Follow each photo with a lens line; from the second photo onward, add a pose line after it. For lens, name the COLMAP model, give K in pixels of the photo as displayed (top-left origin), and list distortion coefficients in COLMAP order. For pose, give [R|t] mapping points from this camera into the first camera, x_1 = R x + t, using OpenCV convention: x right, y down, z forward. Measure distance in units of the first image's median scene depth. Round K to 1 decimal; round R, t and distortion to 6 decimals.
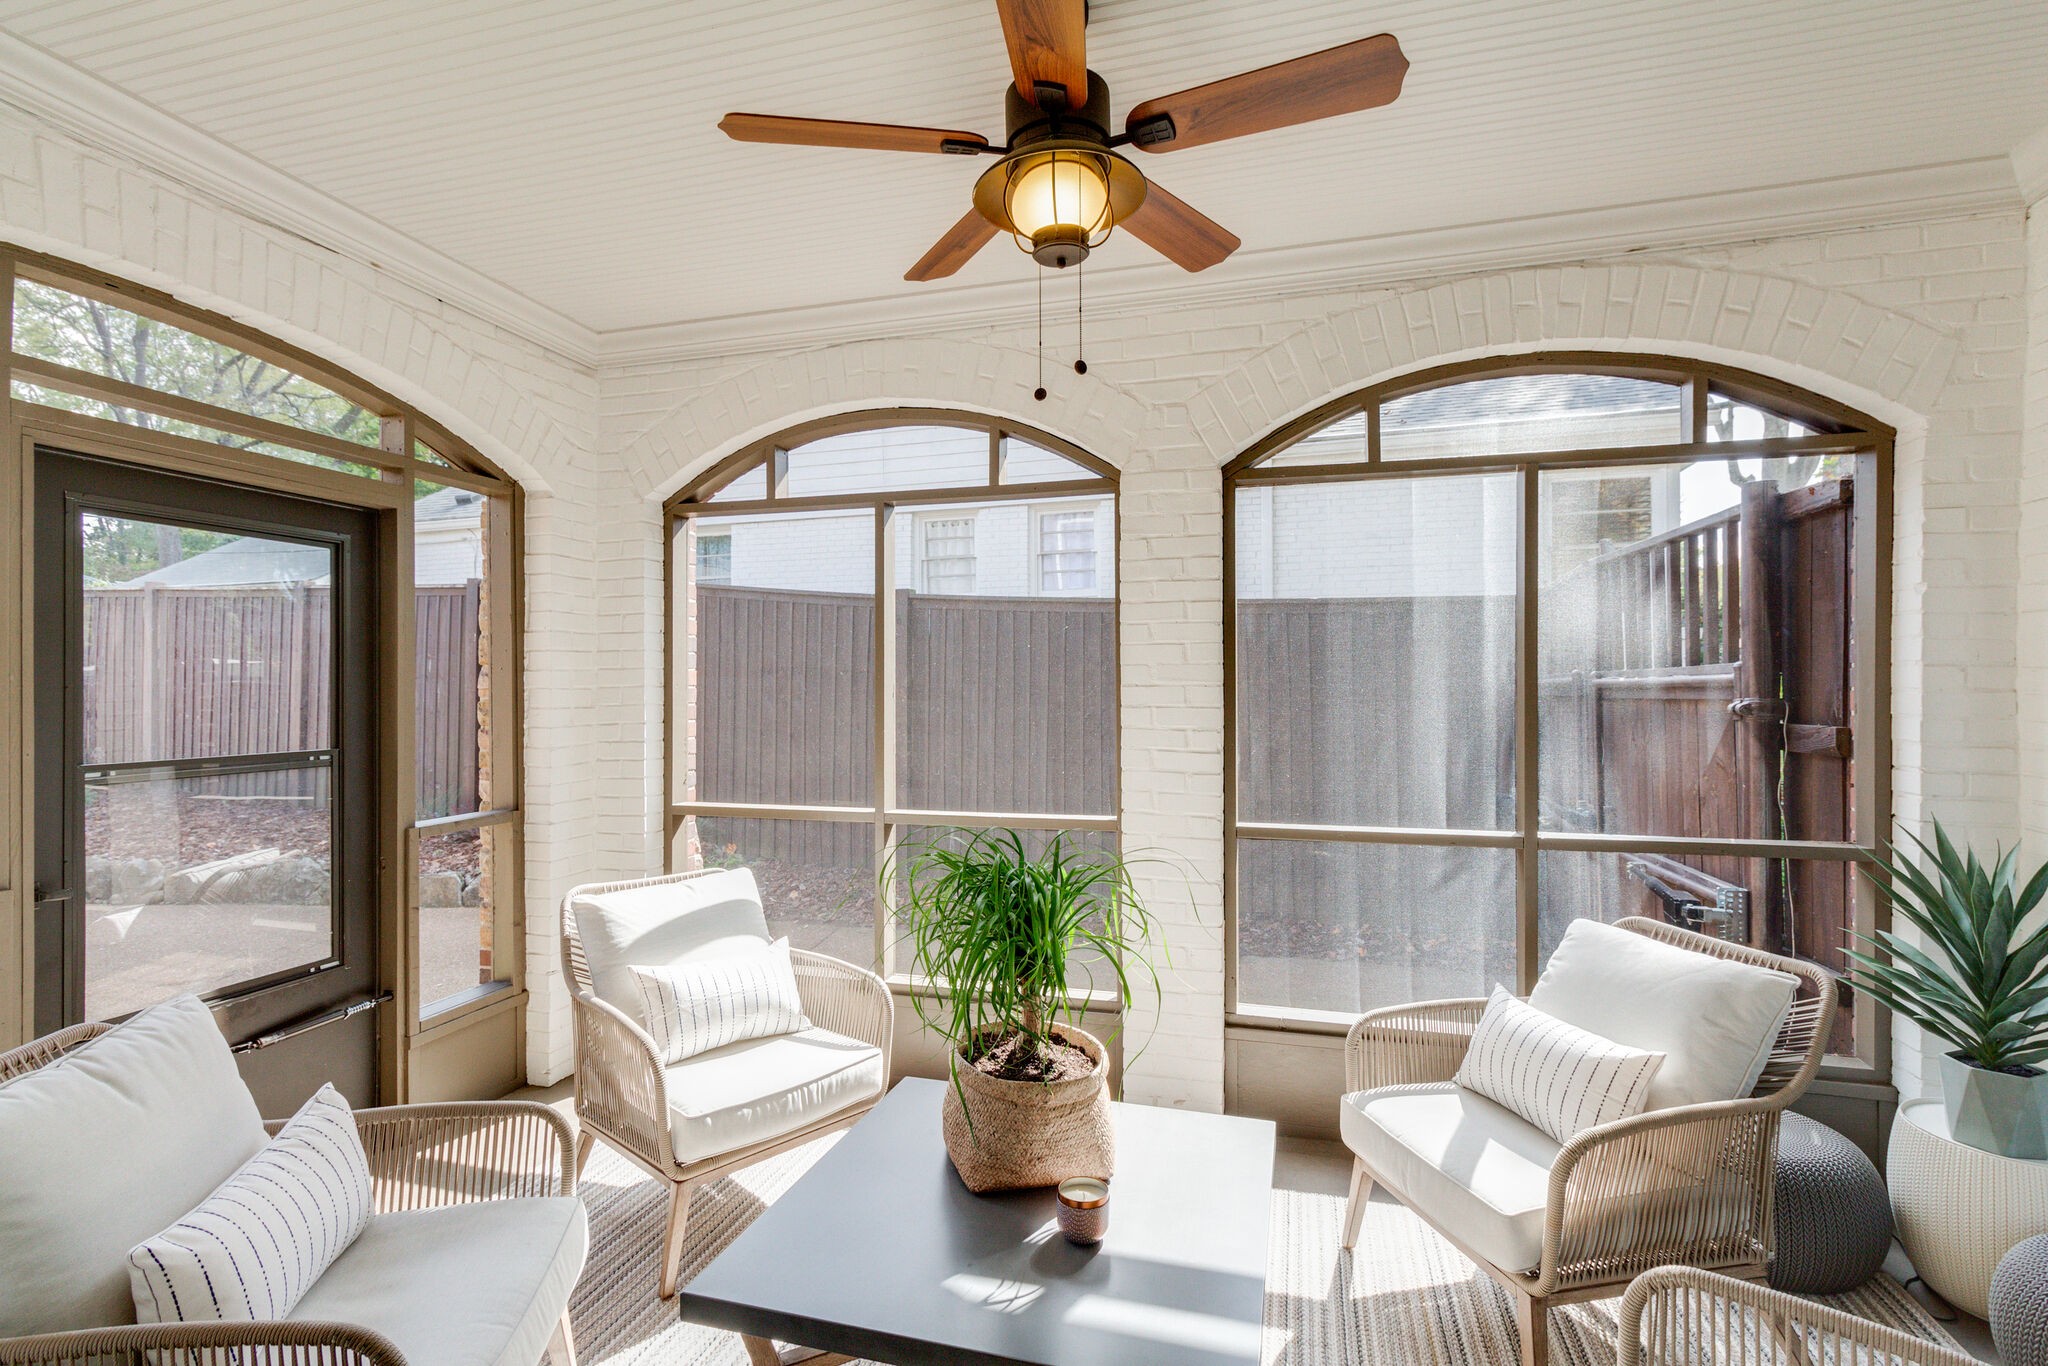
lens RADIAL K [[965.6, 0, 1016.7], [0, 965.6, 682.9], [0, 0, 1]] dist [0.009173, -0.000233]
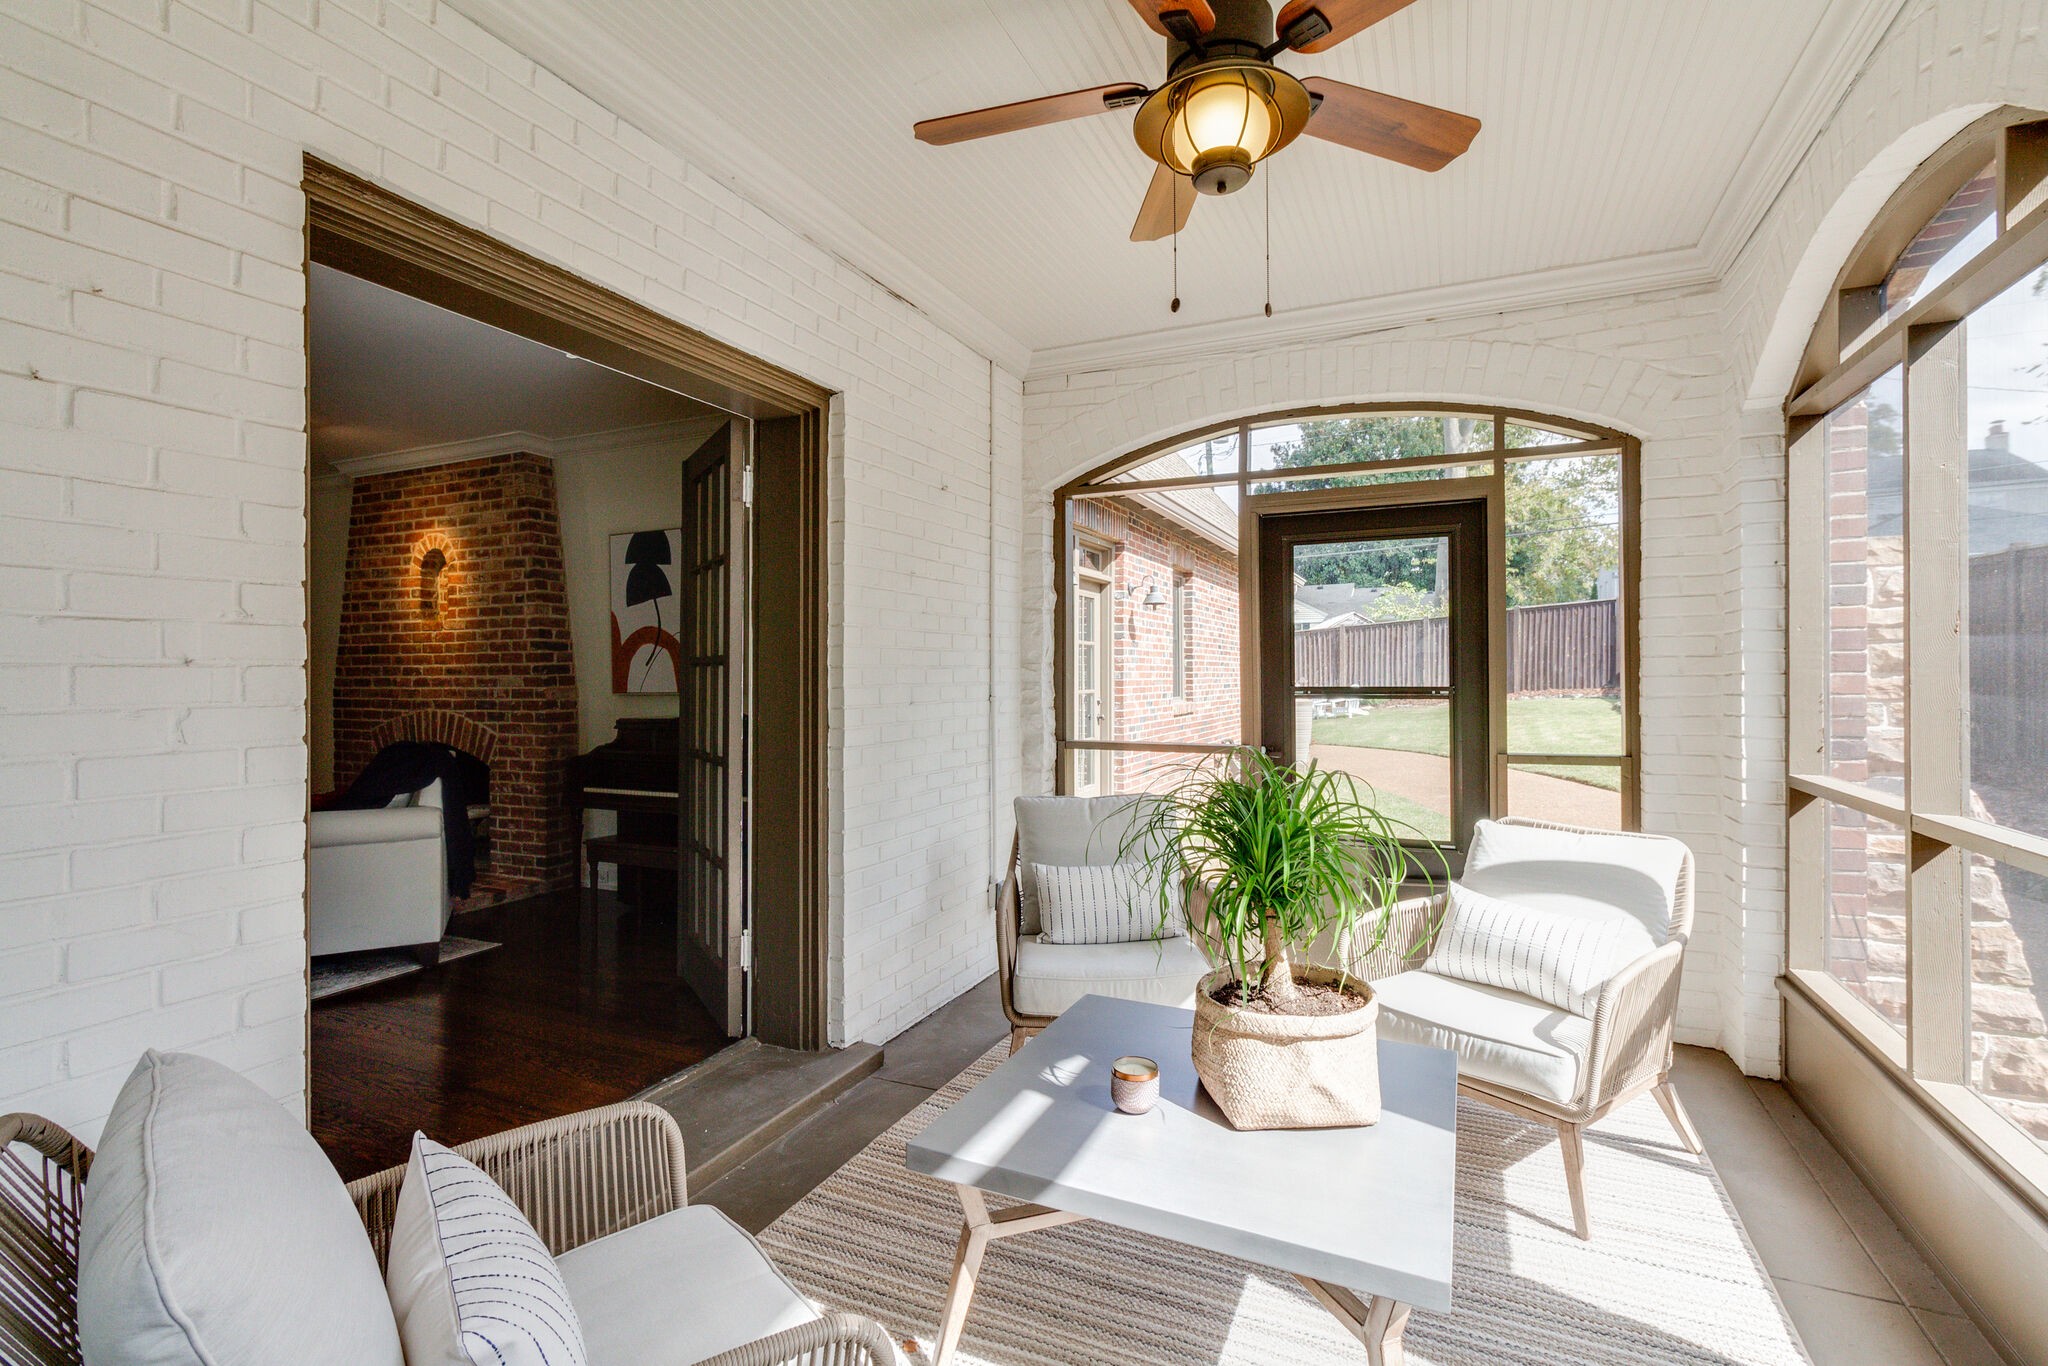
lens RADIAL K [[965.6, 0, 1015.4], [0, 965.6, 677.0], [0, 0, 1]] dist [0.009173, -0.000233]
pose [[-0.156985, 0.012250, -0.987525, 0.734351], [0.012069, 0.999872, 0.010485, 0.035751], [0.987527, -0.010273, -0.157113, 0.641249]]
